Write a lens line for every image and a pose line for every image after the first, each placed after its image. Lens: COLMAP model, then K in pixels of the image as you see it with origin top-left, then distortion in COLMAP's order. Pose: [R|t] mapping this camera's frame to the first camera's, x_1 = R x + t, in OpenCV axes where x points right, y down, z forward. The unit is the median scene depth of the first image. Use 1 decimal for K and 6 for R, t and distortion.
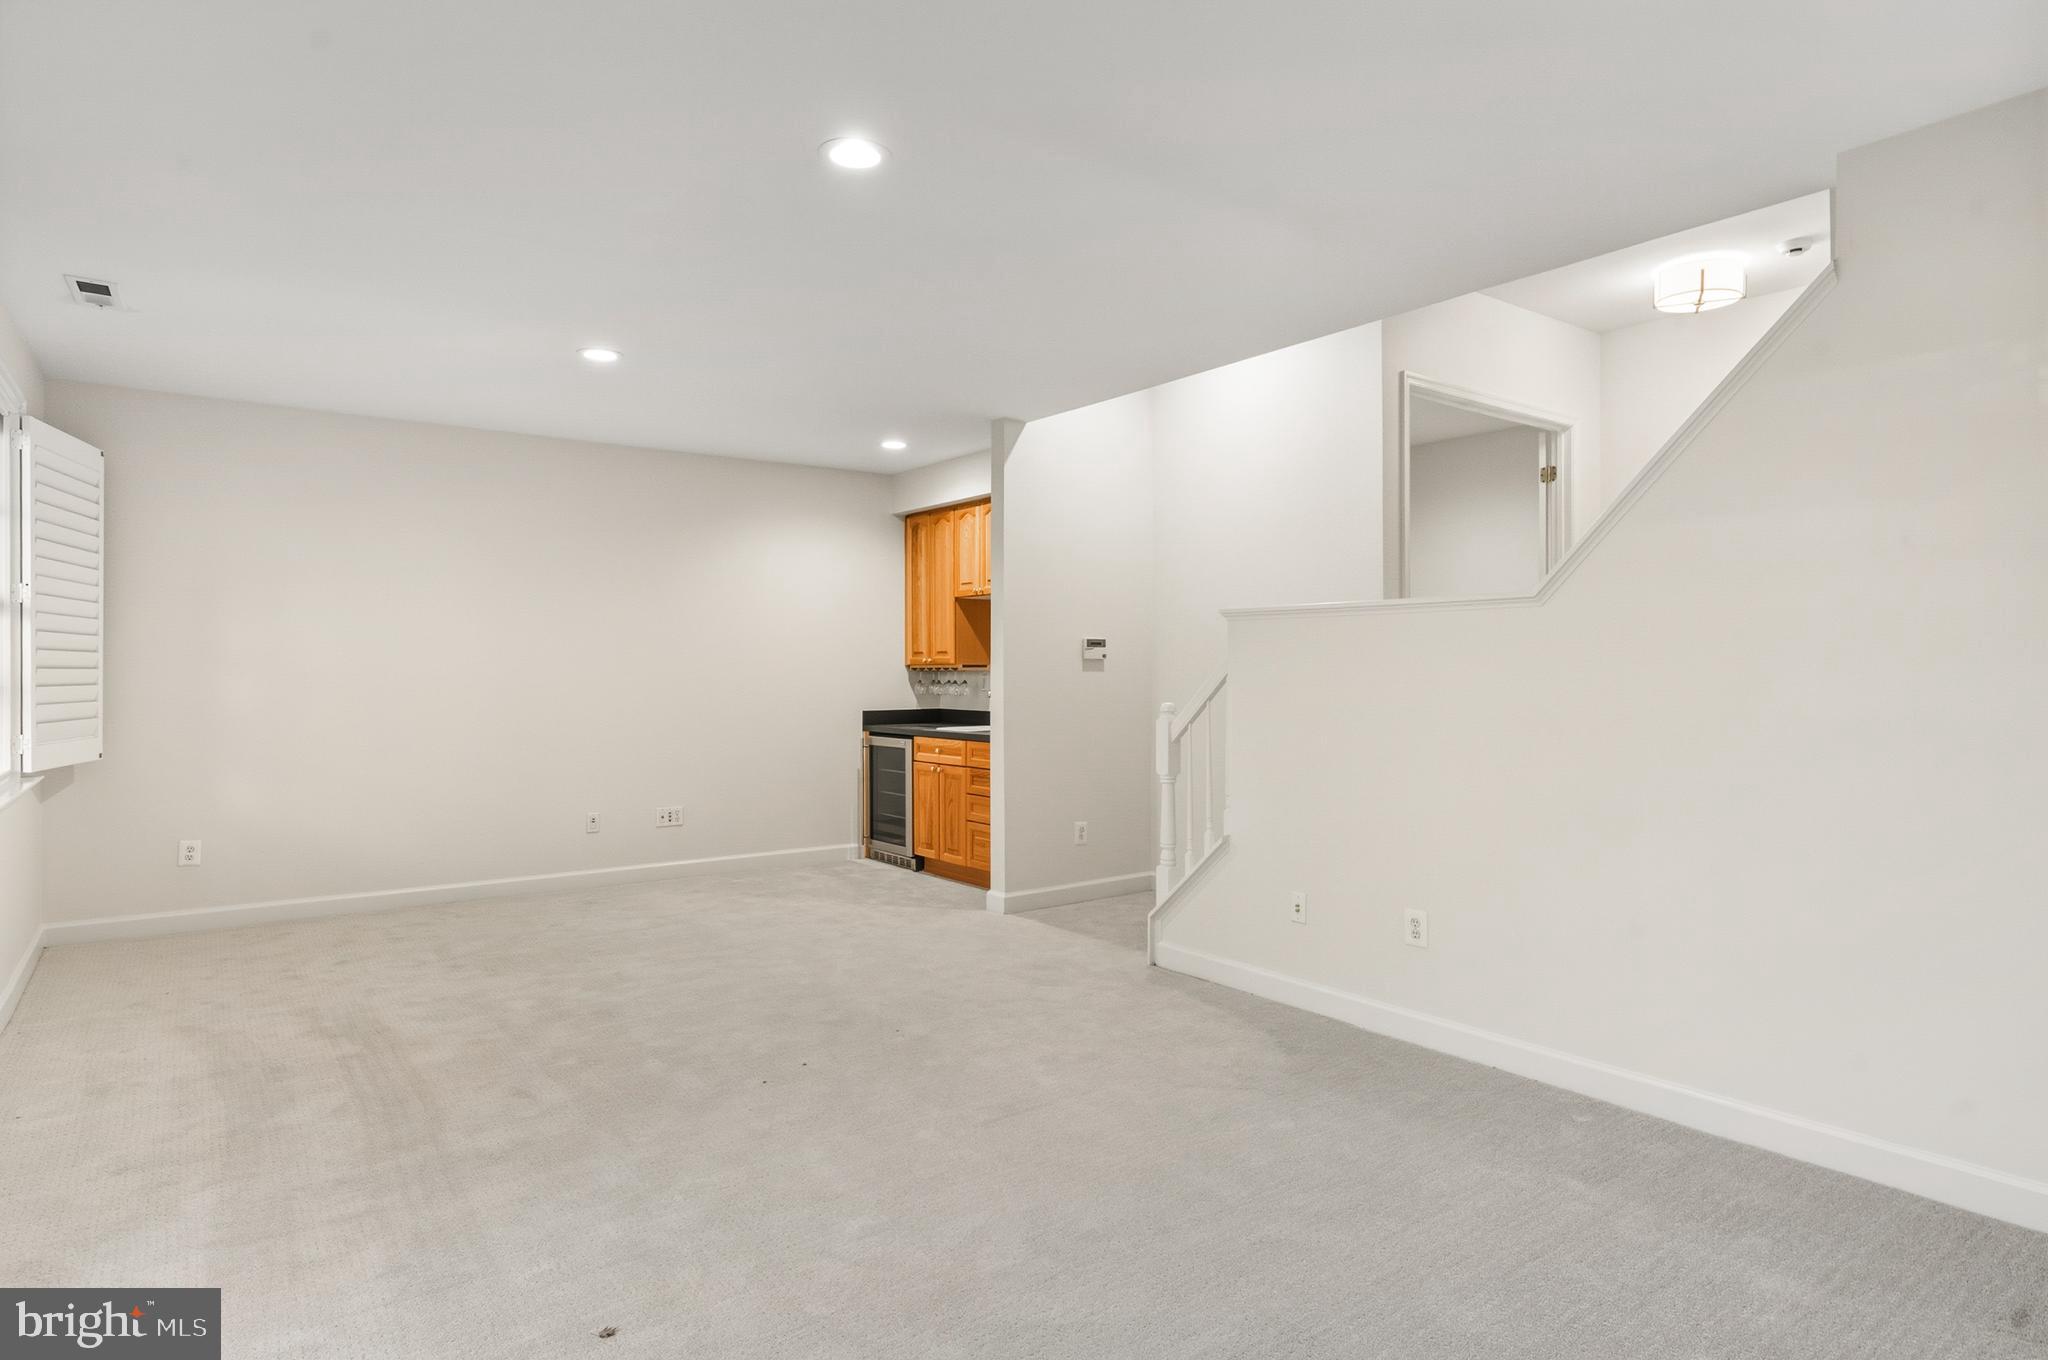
lens RADIAL K [[1136.0, 0, 1026.5], [0, 1136.0, 685.7], [0, 0, 1]] dist [0.001981, -0.000106]
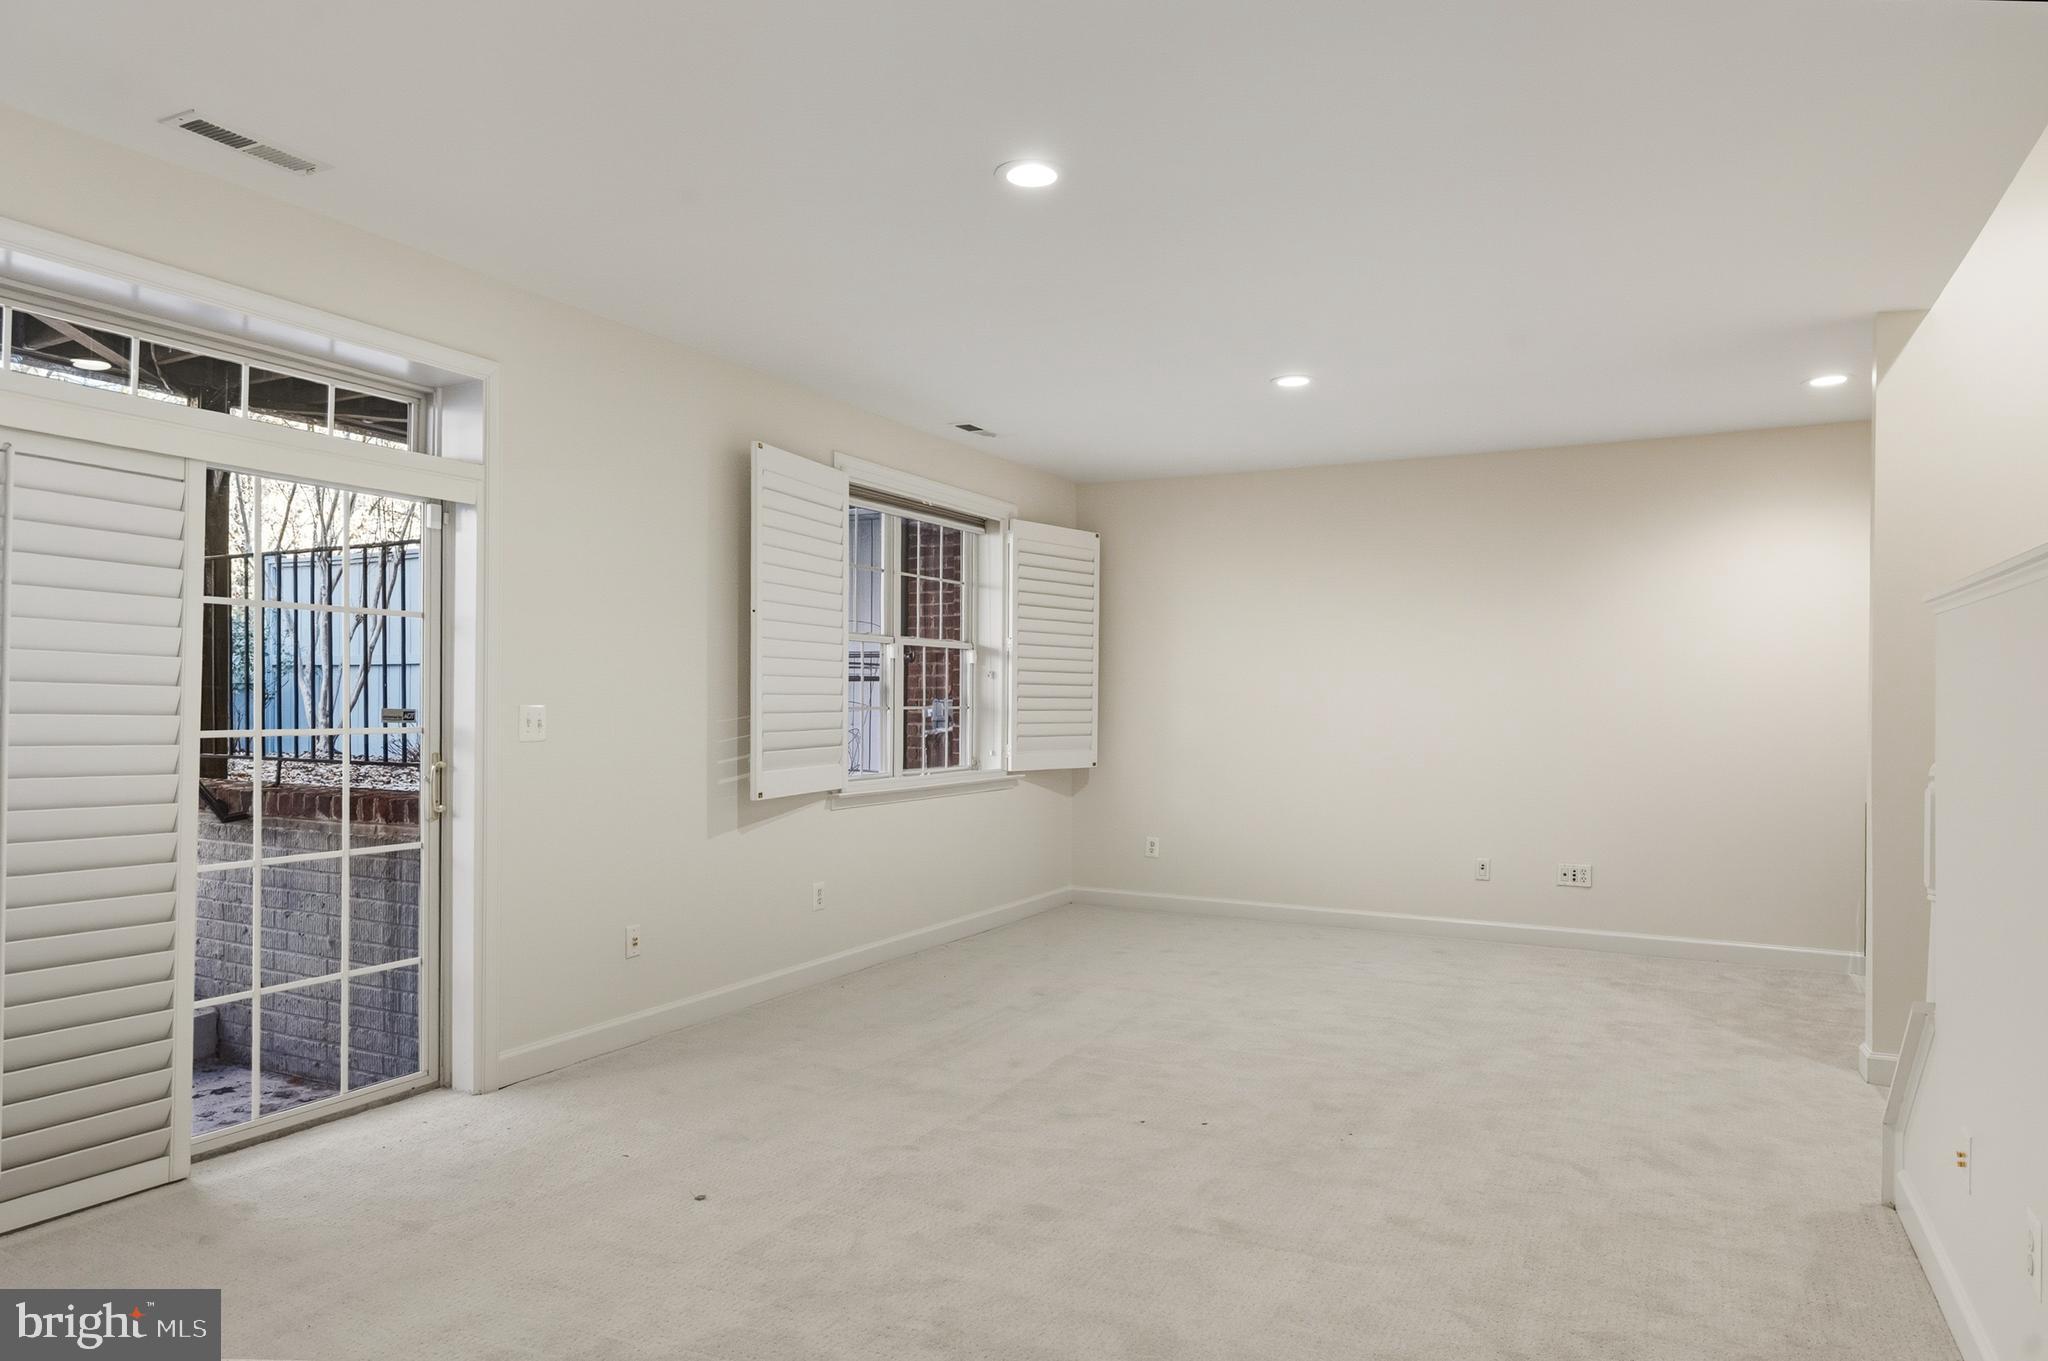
lens RADIAL K [[1251.7, 0, 1025.5], [0, 1251.7, 690.4], [0, 0, 1]] dist [0.006845, 0.001061]
pose [[0.439019, -0.005553, -0.898461, 0.338259], [-0.019757, 0.999679, -0.015833, 0.000303], [0.898261, 0.024701, 0.438769, 0.212662]]
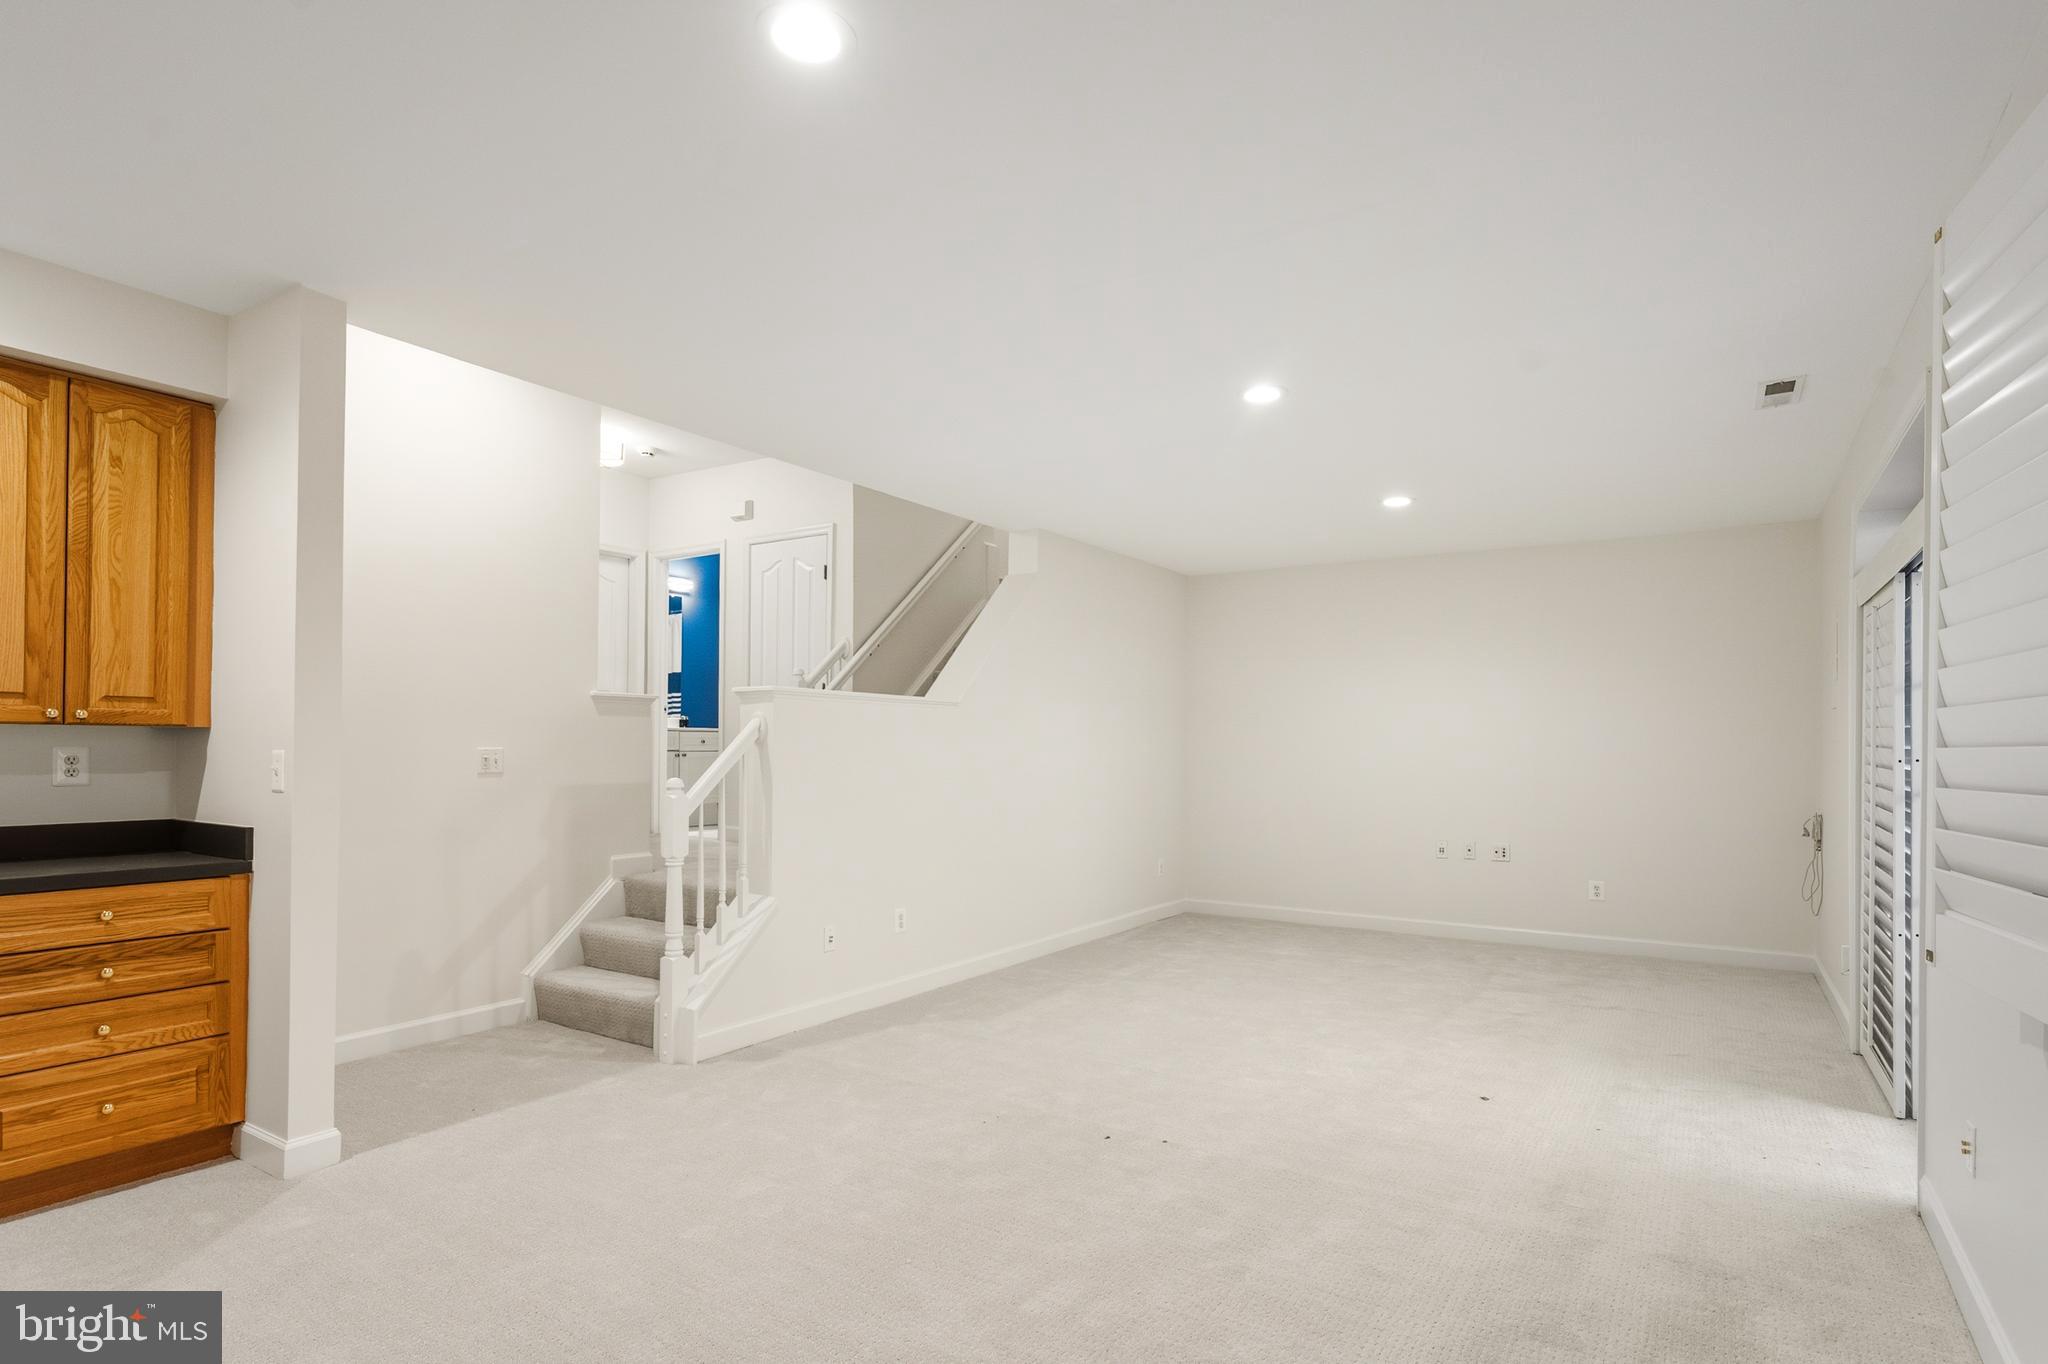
lens RADIAL K [[1029.3, 0, 1042.3], [0, 1029.3, 744.0], [0, 0, 1]] dist [0.002315, 0.000256]
pose [[-0.341904, -0.003112, 0.939730, -0.522426], [0.004603, 0.999977, 0.004987, -0.009788], [-0.939724, 0.006031, -0.341882, 0.698072]]
